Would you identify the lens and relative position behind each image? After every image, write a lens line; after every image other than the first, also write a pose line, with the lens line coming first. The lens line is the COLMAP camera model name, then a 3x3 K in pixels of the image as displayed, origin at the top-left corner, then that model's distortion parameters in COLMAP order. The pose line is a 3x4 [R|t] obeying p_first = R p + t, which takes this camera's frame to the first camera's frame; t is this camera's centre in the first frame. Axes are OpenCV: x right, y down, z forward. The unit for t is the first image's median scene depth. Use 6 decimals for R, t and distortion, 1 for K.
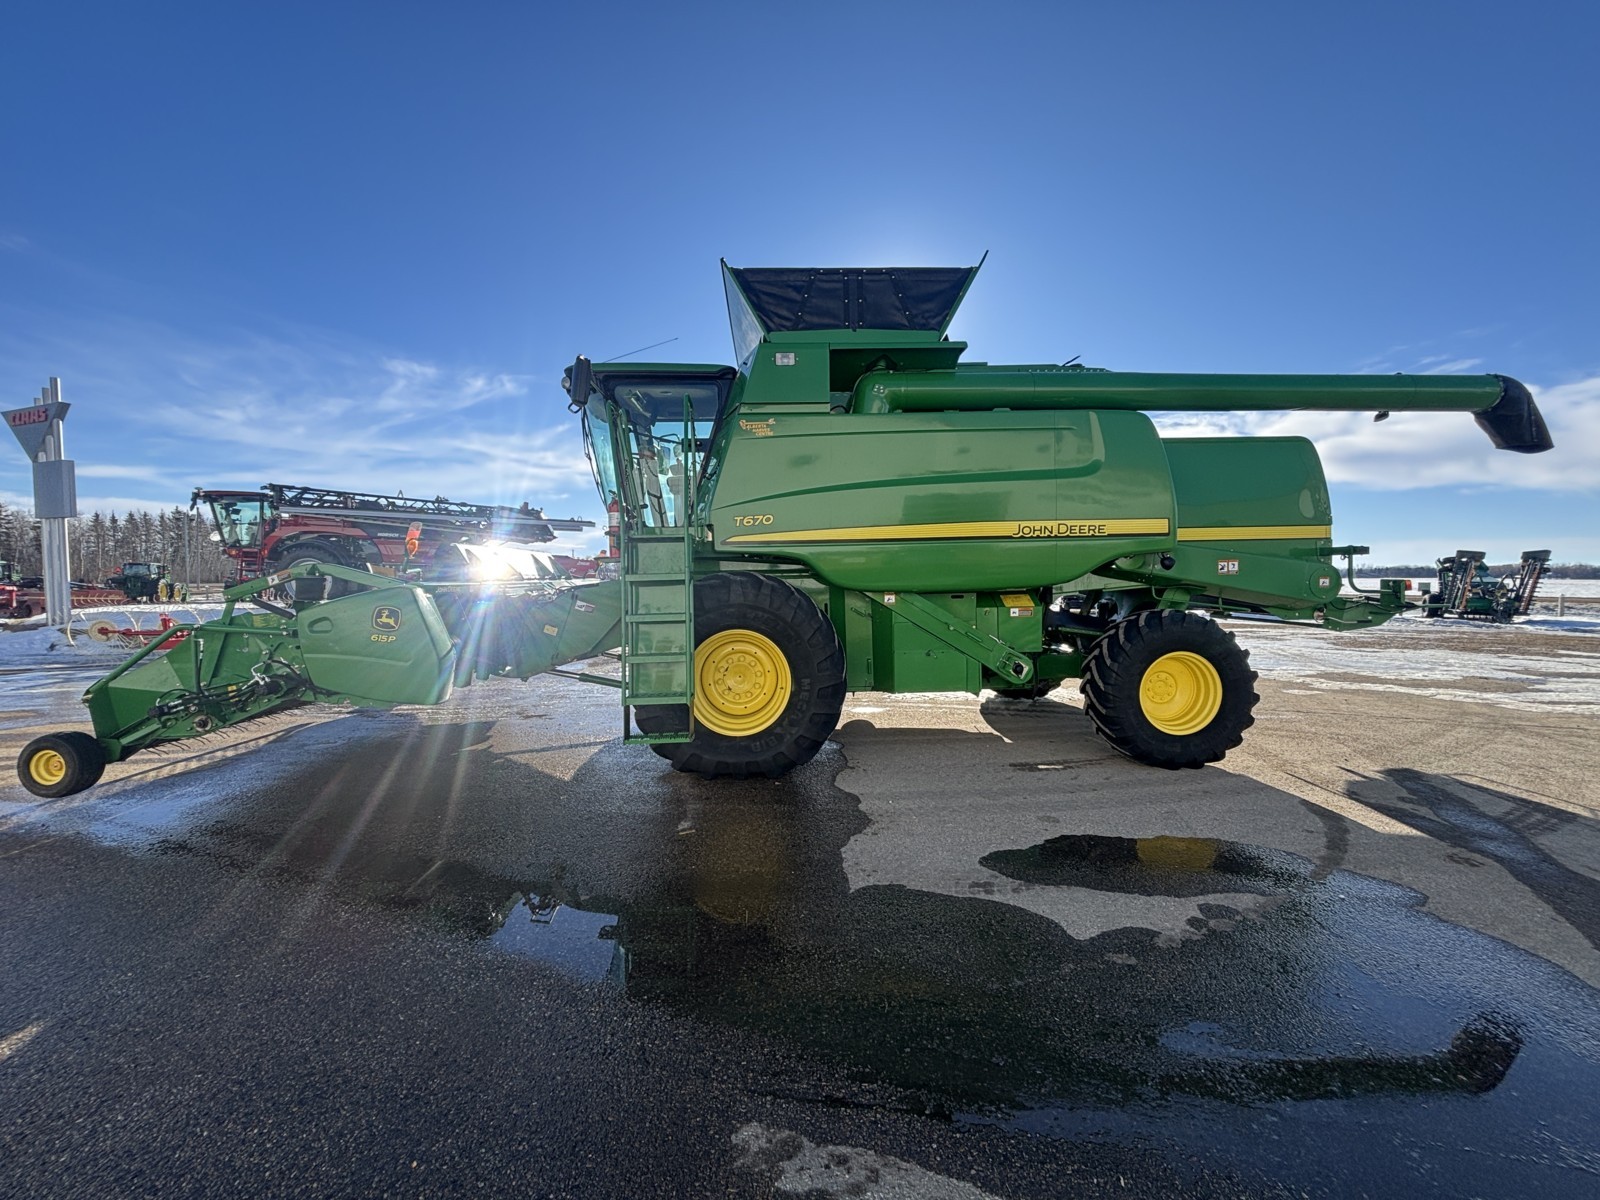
lens RADIAL K [[639.4, 0, 798.1], [0, 639.4, 595.6], [0, 0, 1]] dist [-0.001417, 0.000238]
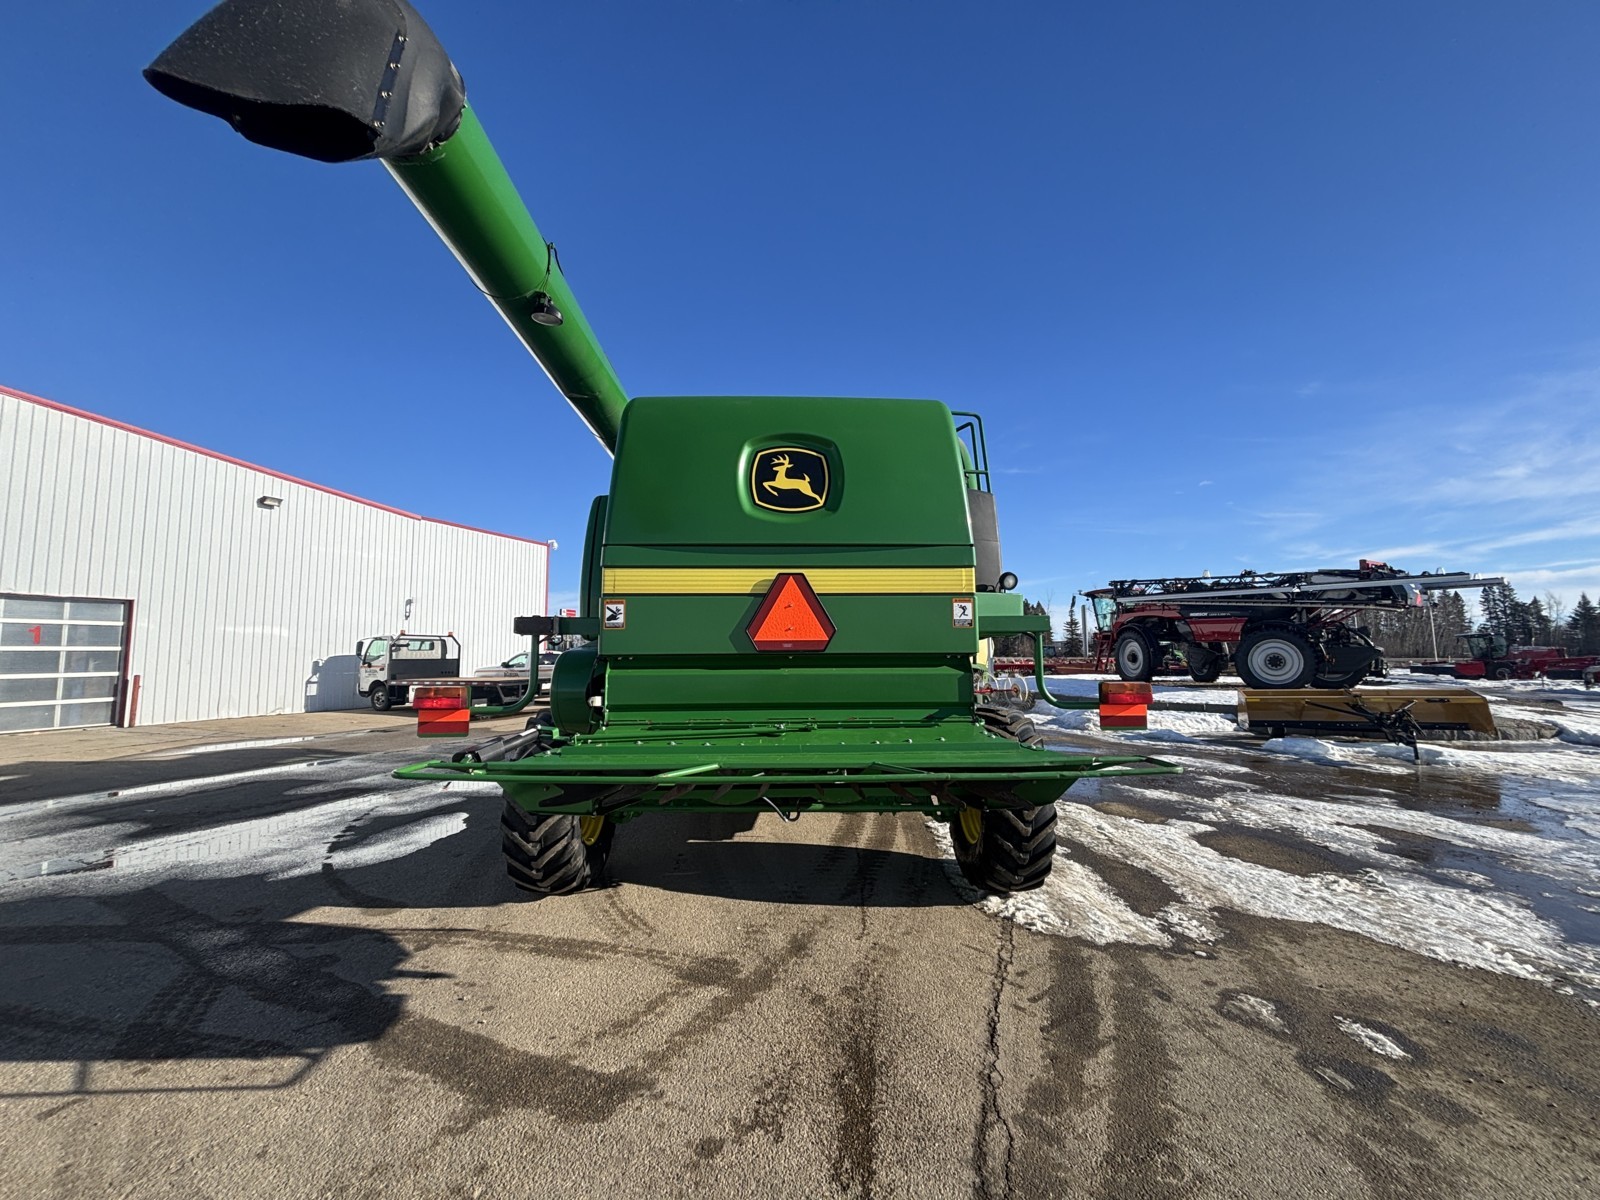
lens RADIAL K [[639.4, 0, 798.1], [0, 639.4, 595.6], [0, 0, 1]] dist [-0.001417, 0.000238]
pose [[-0.003293, -0.088107, -0.996106, 1.477057], [-0.027100, 0.995753, -0.087986, -0.060965], [0.999627, 0.026704, -0.005667, 1.309470]]
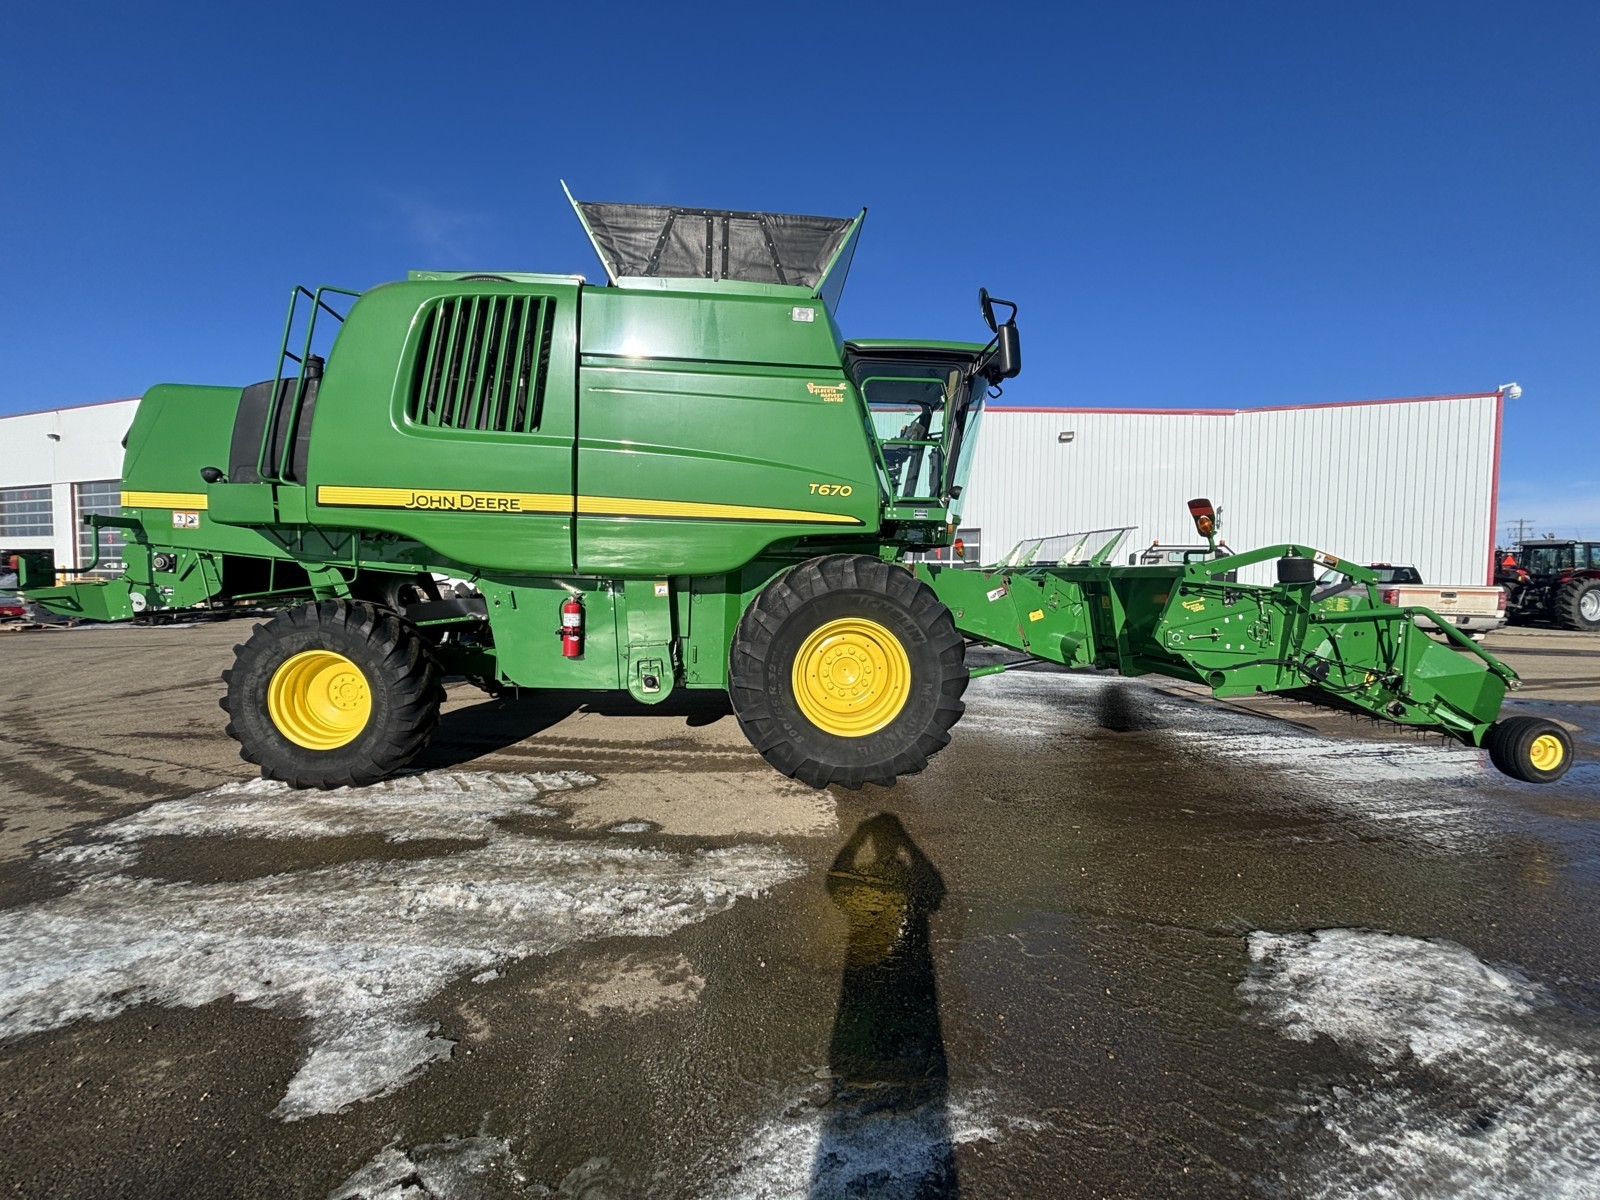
lens RADIAL K [[641.3, 0, 790.0], [0, 641.3, 597.7], [0, 0, 1]] dist [0.001171, -0.000178]
pose [[-0.999359, -0.008210, -0.034838, 0.002674], [-0.010771, 0.997202, 0.073975, -0.057204], [0.034133, 0.074303, -0.996651, 2.422681]]
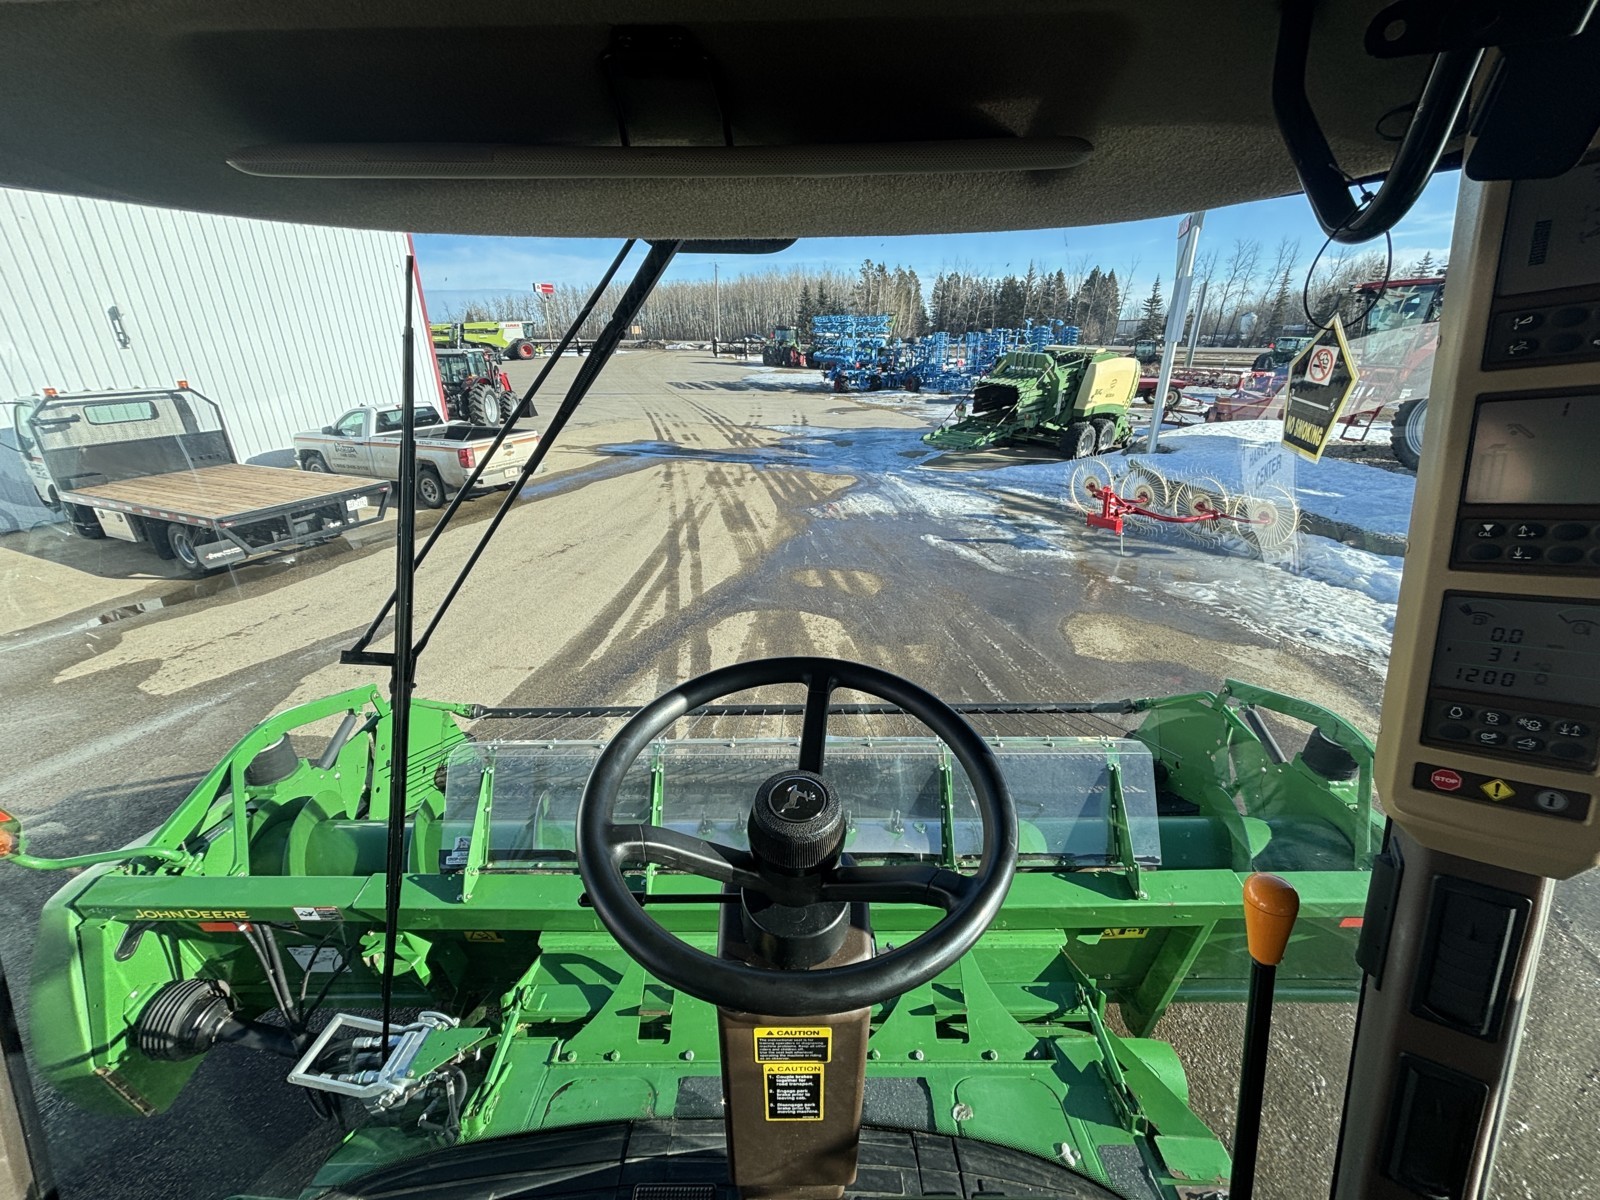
lens RADIAL K [[641.3, 0, 790.0], [0, 641.3, 597.7], [0, 0, 1]] dist [0.001171, -0.000178]
pose [[-0.043087, 0.384675, -0.922046, -0.273178], [-0.025638, 0.922173, 0.385926, -0.321752], [0.998742, 0.040268, -0.029871, 1.219516]]
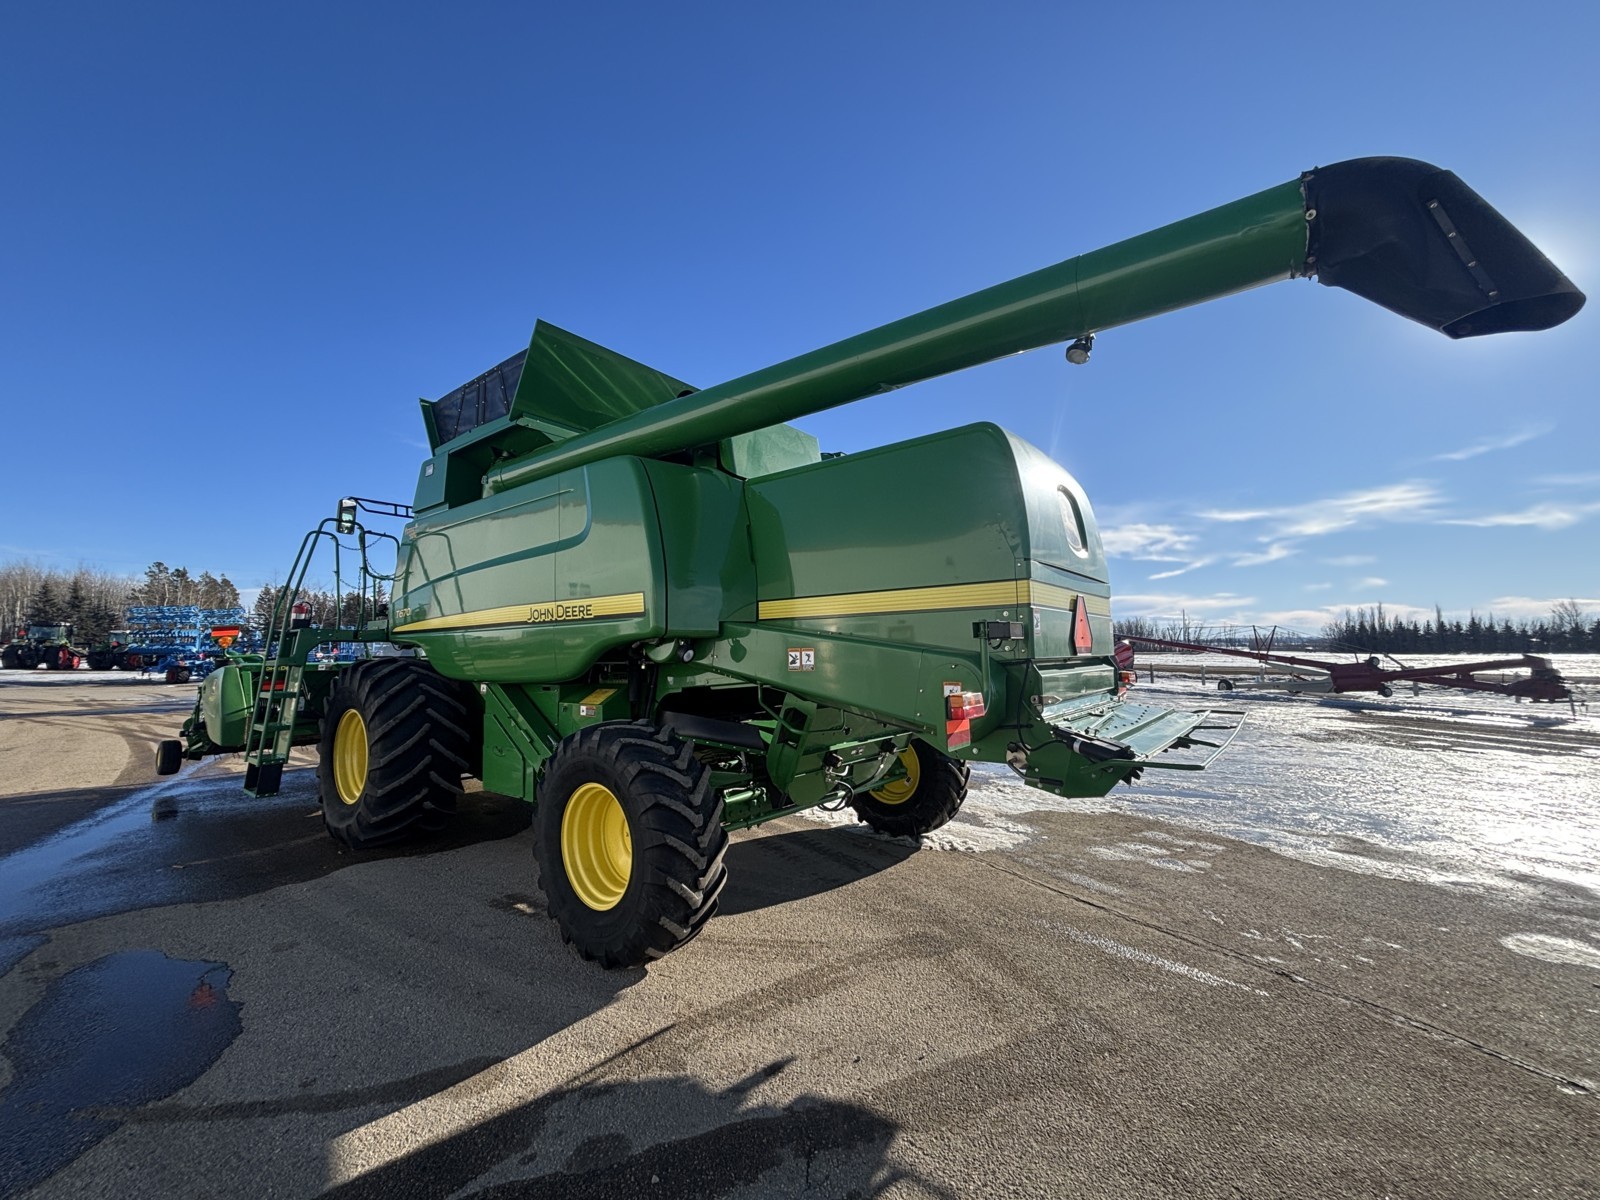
lens RADIAL K [[641.3, 0, 790.0], [0, 641.3, 597.7], [0, 0, 1]] dist [0.001171, -0.000178]
pose [[0.757735, -0.048111, -0.650786, 1.170297], [-0.022121, 0.994812, -0.099301, -0.046185], [0.652187, 0.089640, 0.752740, 0.568215]]
